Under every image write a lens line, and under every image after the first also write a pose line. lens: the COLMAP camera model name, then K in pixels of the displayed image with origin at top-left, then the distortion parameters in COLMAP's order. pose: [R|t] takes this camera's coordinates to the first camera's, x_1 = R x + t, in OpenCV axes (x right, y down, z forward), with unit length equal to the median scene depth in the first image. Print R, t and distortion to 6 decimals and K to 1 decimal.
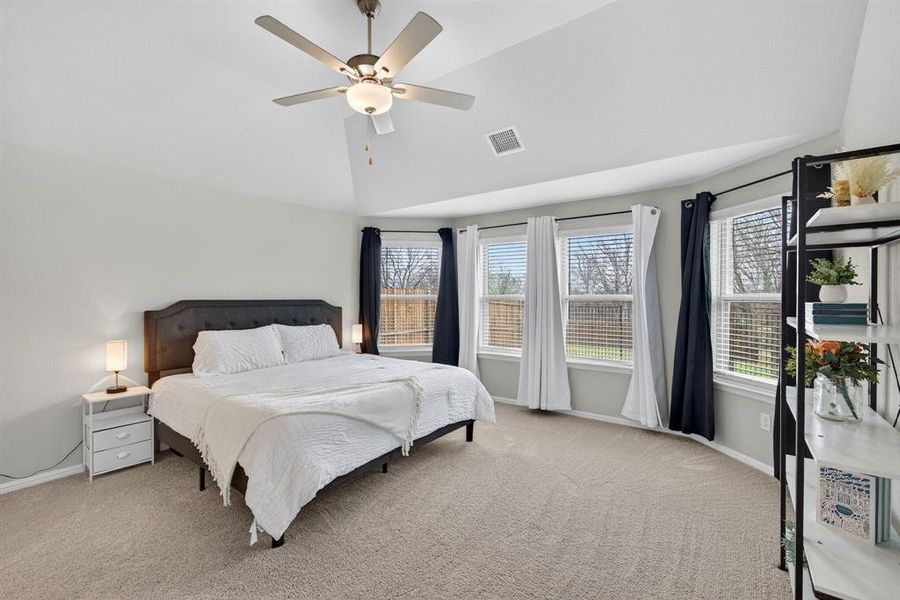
lens RADIAL K [[390.4, 0, 450.1], [0, 390.4, 295.0], [0, 0, 1]] dist [-0.000479, 0.000122]
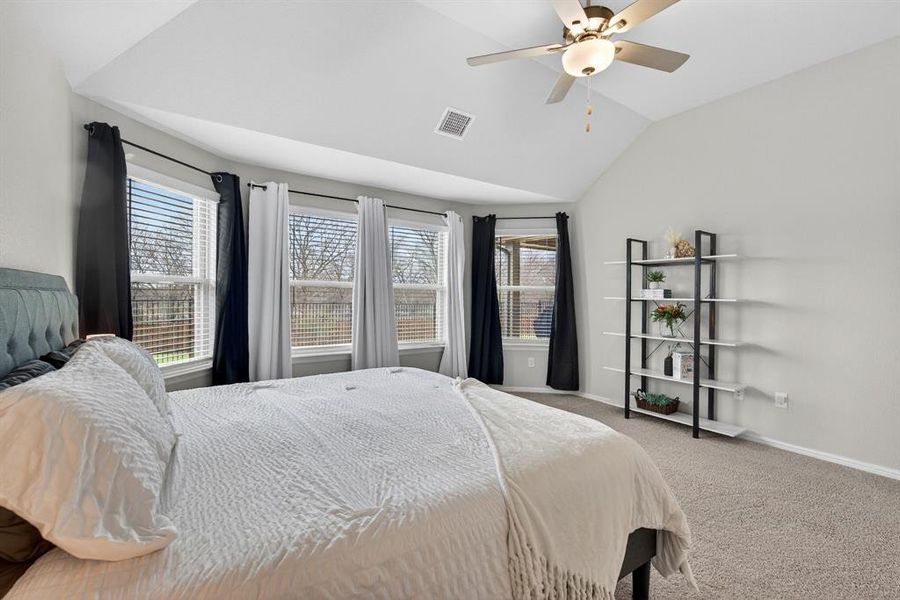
lens RADIAL K [[390.4, 0, 450.1], [0, 390.4, 295.0], [0, 0, 1]] dist [-0.000479, 0.000122]
pose [[0.280041, -0.015636, 0.959861, -0.594140], [-0.007046, 0.999807, 0.018342, 0.004183], [-0.959962, -0.011899, 0.279877, 0.586098]]
